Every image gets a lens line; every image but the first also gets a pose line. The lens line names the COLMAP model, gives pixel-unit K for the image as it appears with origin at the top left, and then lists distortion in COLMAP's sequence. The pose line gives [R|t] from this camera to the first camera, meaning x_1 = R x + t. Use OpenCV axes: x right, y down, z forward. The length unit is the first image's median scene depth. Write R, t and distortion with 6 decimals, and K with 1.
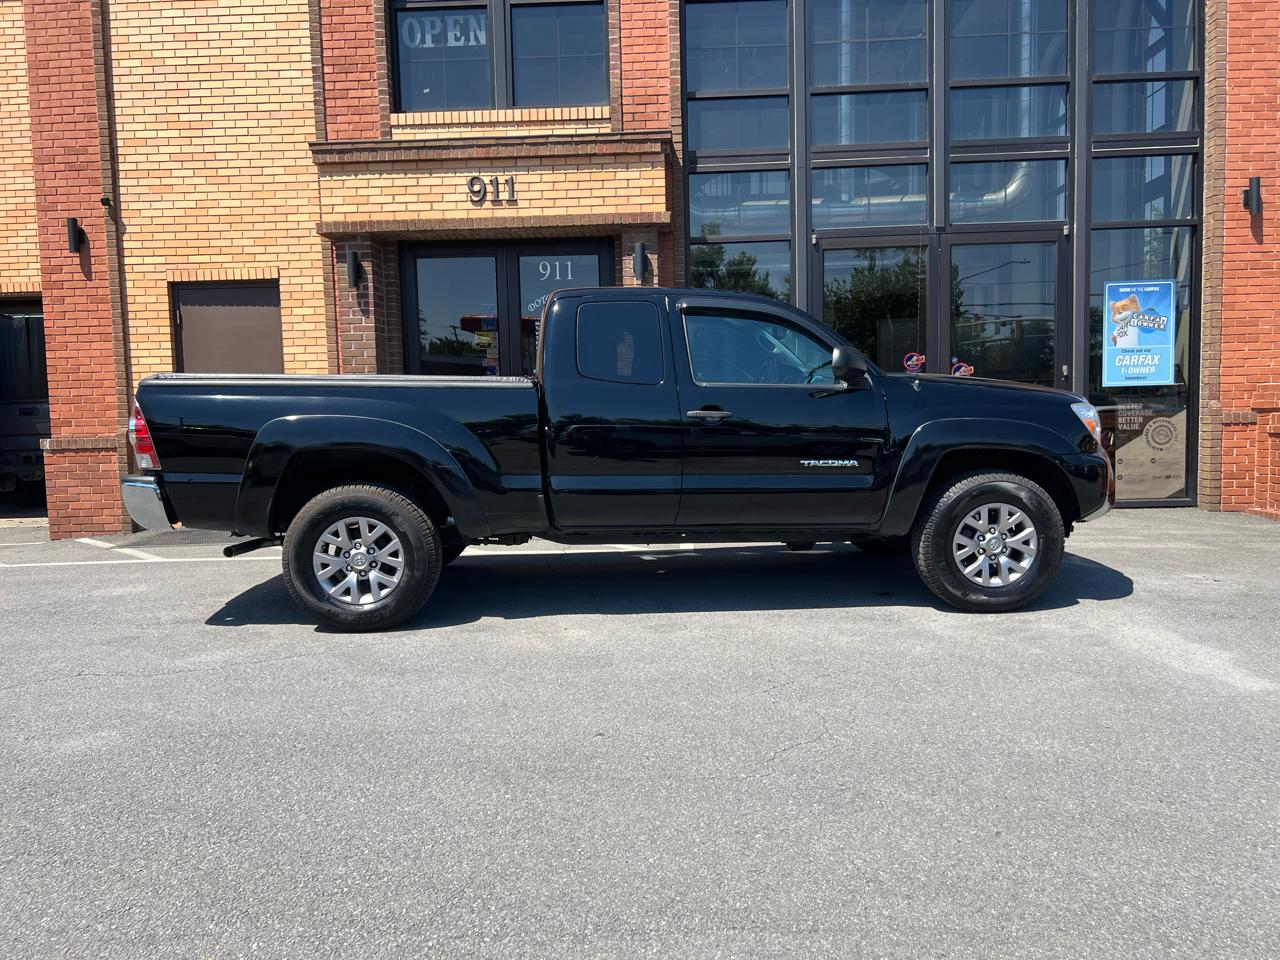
lens RADIAL K [[968.1, 0, 641.9], [0, 968.1, 481.5], [0, 0, 1]] dist [0.042701, -0.047609]
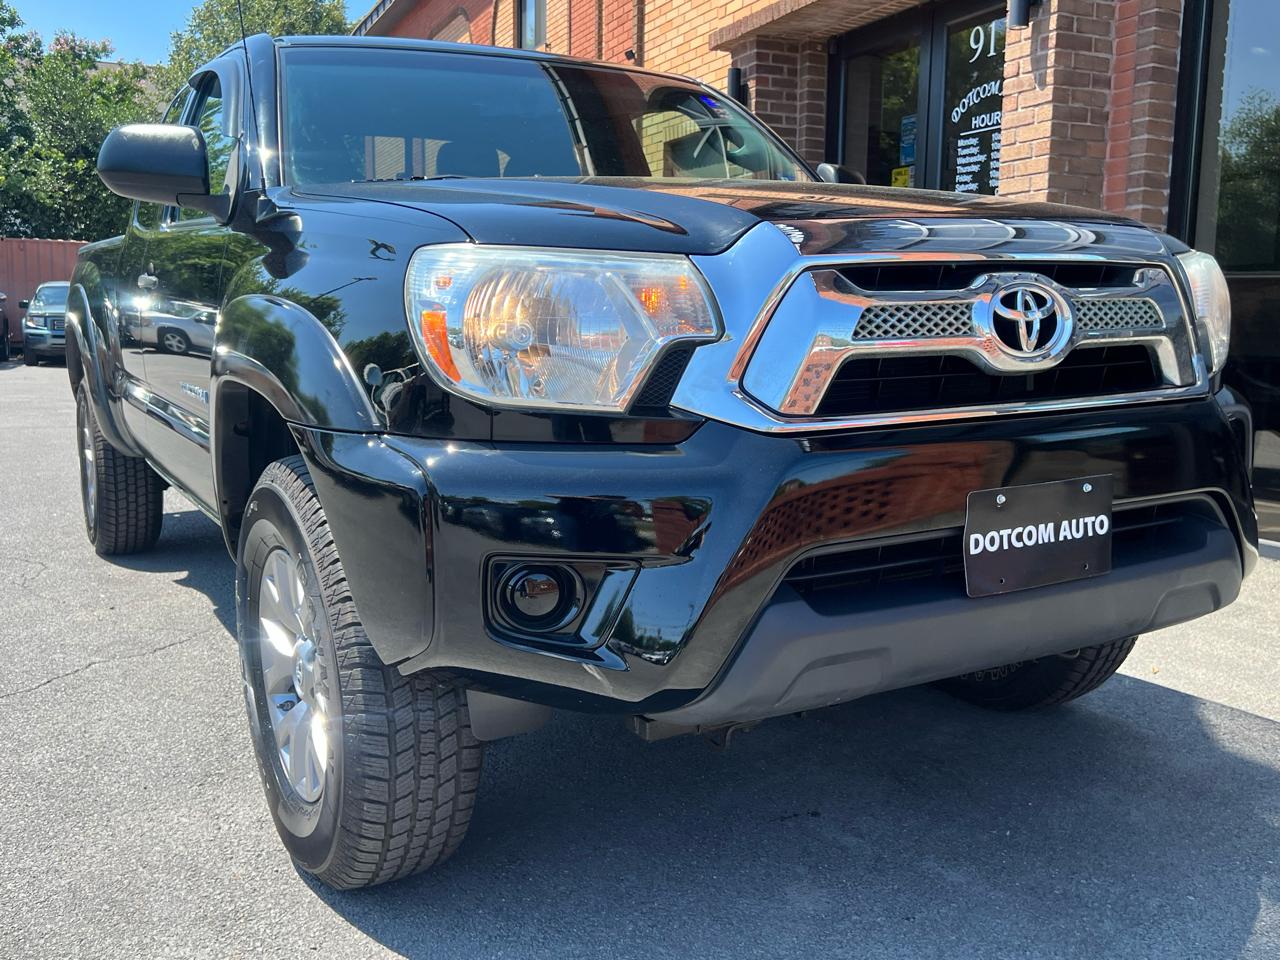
lens RADIAL K [[1200.6, 0, 634.3], [0, 1200.6, 485.7], [0, 0, 1]] dist [0.002075, 0.017493]
pose [[0.444917, 0.145905, -0.883607, 0.475994], [-0.091843, 0.988871, 0.117041, -0.034508], [0.890850, 0.029080, 0.453366, 0.558617]]
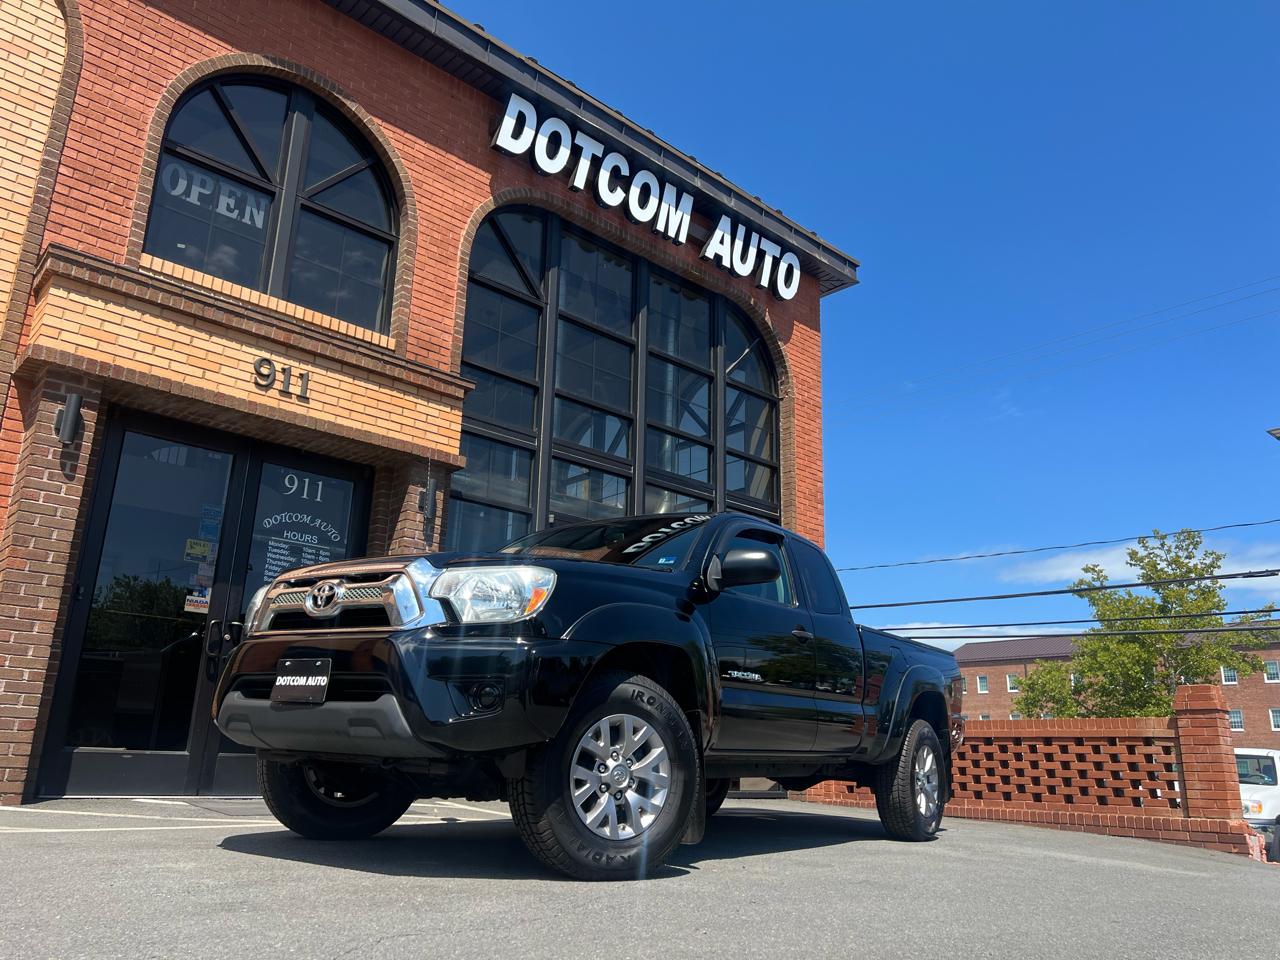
lens RADIAL K [[960.1, 0, 642.9], [0, 960.1, 486.0], [0, 0, 1]] dist [0.053059, -0.056356]
pose [[0.706805, 0.238923, 0.665840, -0.466119], [0.008065, 0.938455, -0.345307, 0.077509], [-0.707363, 0.249435, 0.661378, 0.248976]]
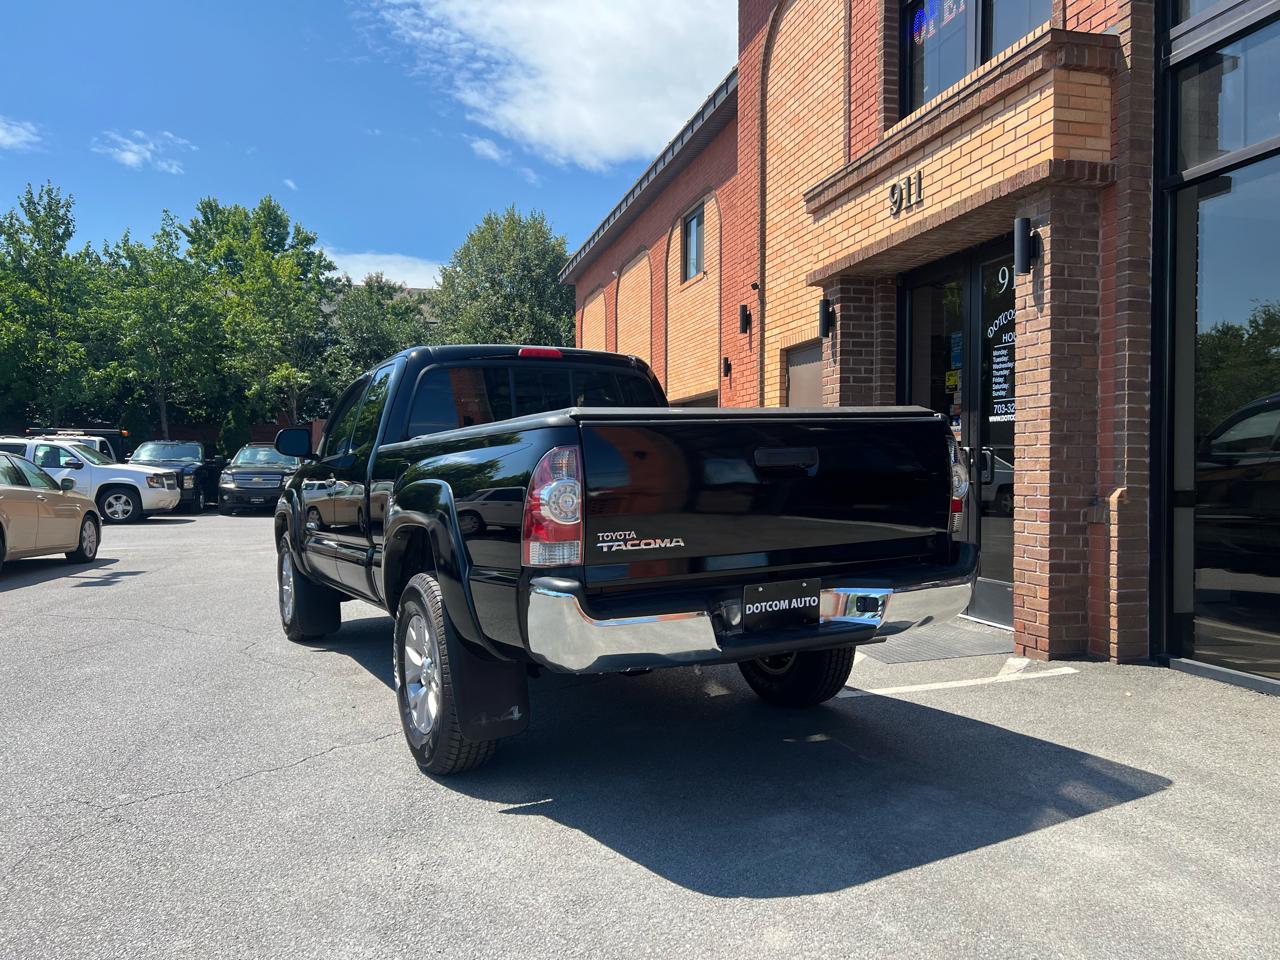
lens RADIAL K [[968.1, 0, 641.9], [0, 968.1, 481.5], [0, 0, 1]] dist [0.042701, -0.047609]
pose [[0.300027, 0.031357, -0.953415, 0.540448], [-0.079247, 0.996824, 0.007846, -0.056555], [0.950633, 0.073201, 0.301559, 0.571808]]
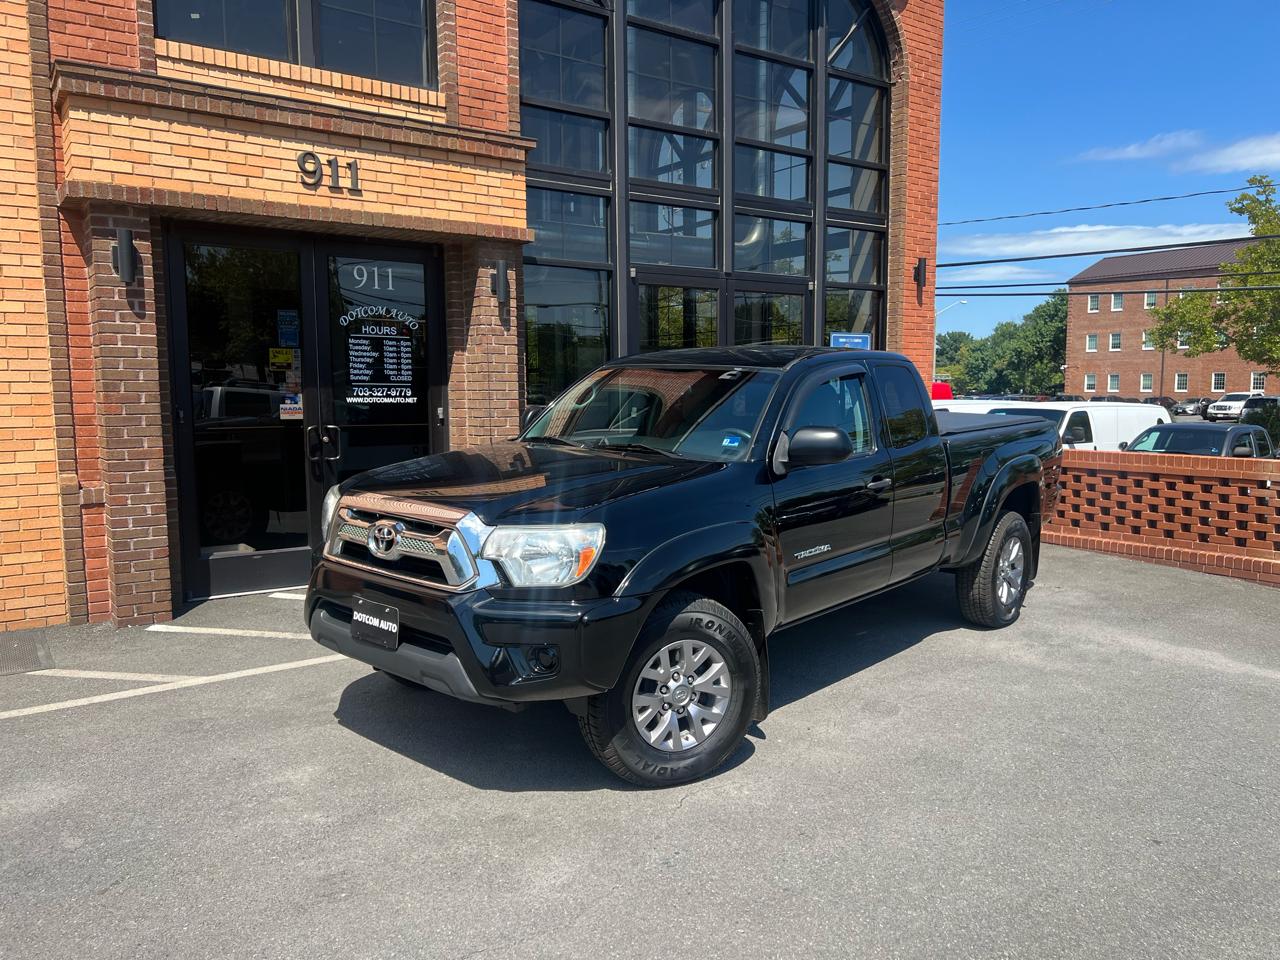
lens RADIAL K [[963.4, 0, 650.0], [0, 963.4, 481.9], [0, 0, 1]] dist [0.047362, -0.048696]
pose [[0.784501, -0.041284, 0.618752, -0.443513], [0.031962, 0.999147, 0.026140, -0.063349], [-0.619303, -0.000731, 0.785152, 0.226269]]
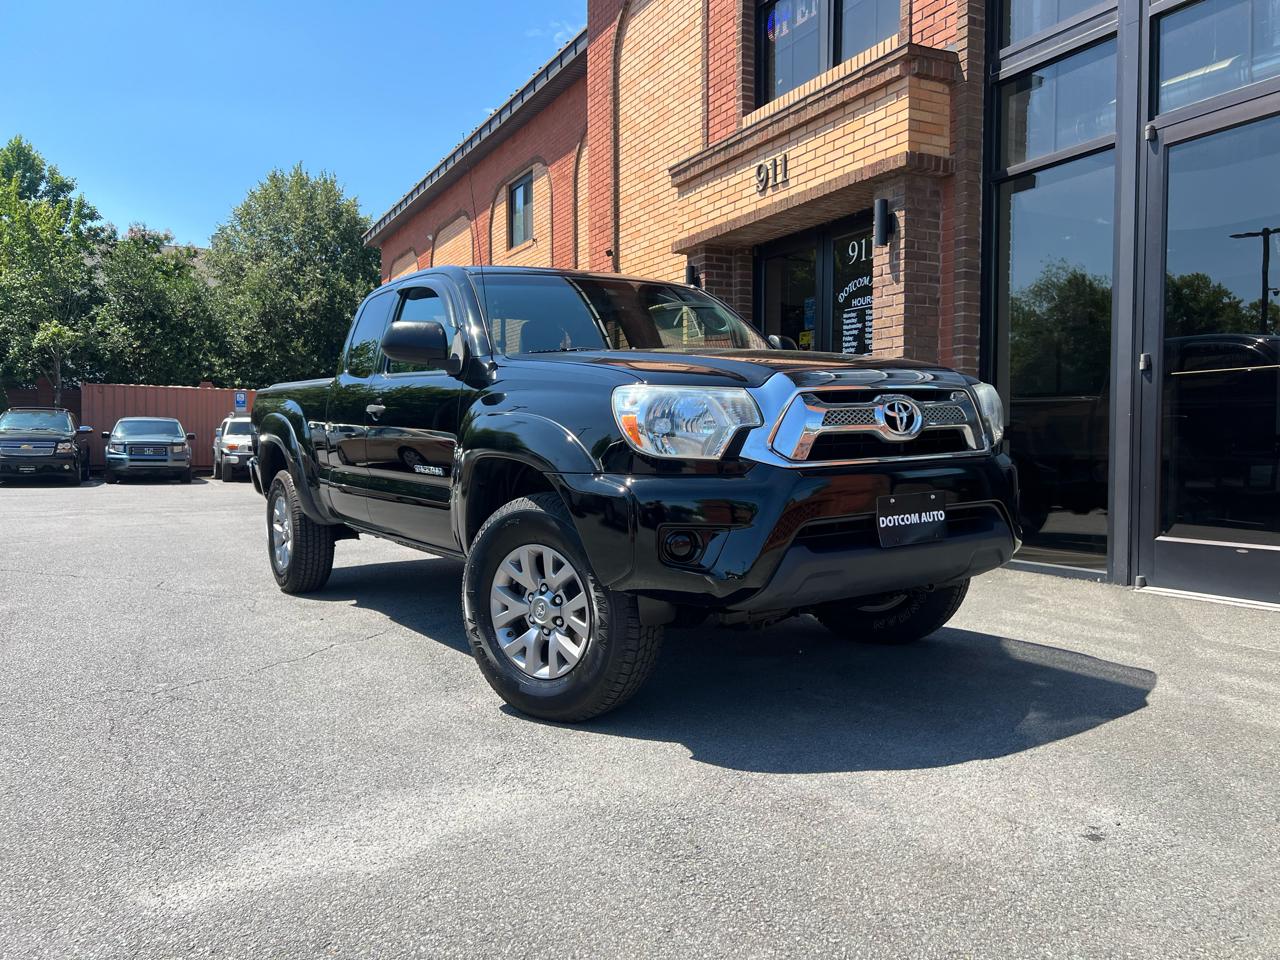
lens RADIAL K [[974.8, 0, 633.8], [0, 974.8, 477.7], [0, 0, 1]] dist [0.078225, -0.138598]
pose [[0.496591, 0.047250, -0.866698, 0.583933], [-0.076614, 0.997006, 0.010457, -0.018367], [0.864597, 0.061208, 0.498724, 0.448488]]
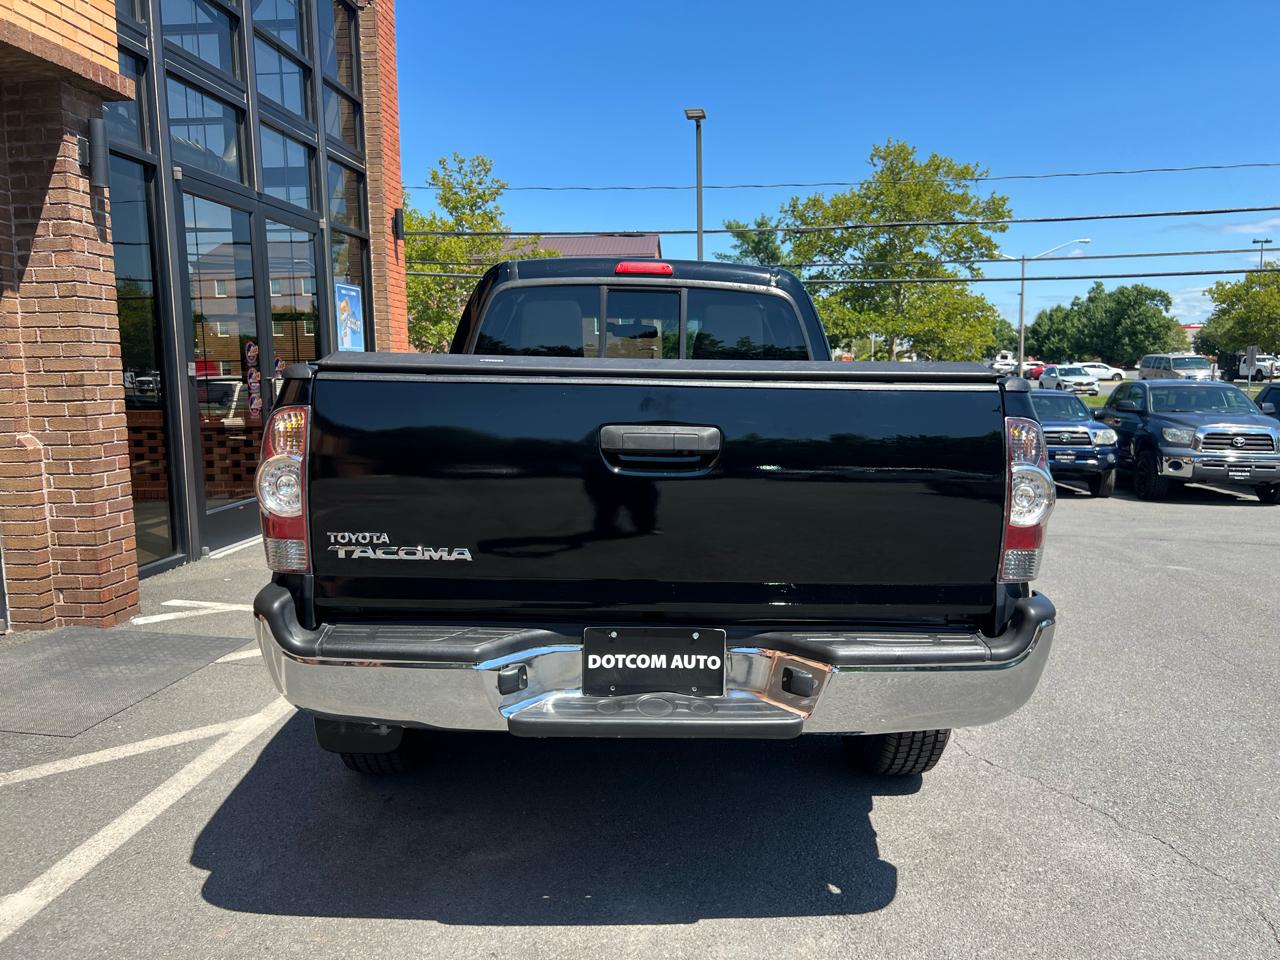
lens RADIAL K [[968.1, 0, 641.9], [0, 968.1, 481.5], [0, 0, 1]] dist [0.042701, -0.047609]
pose [[0.040415, -0.094021, 0.994750, -0.559627], [0.082750, 0.992458, 0.090442, -0.065413], [-0.995750, 0.078661, 0.047890, 0.673899]]
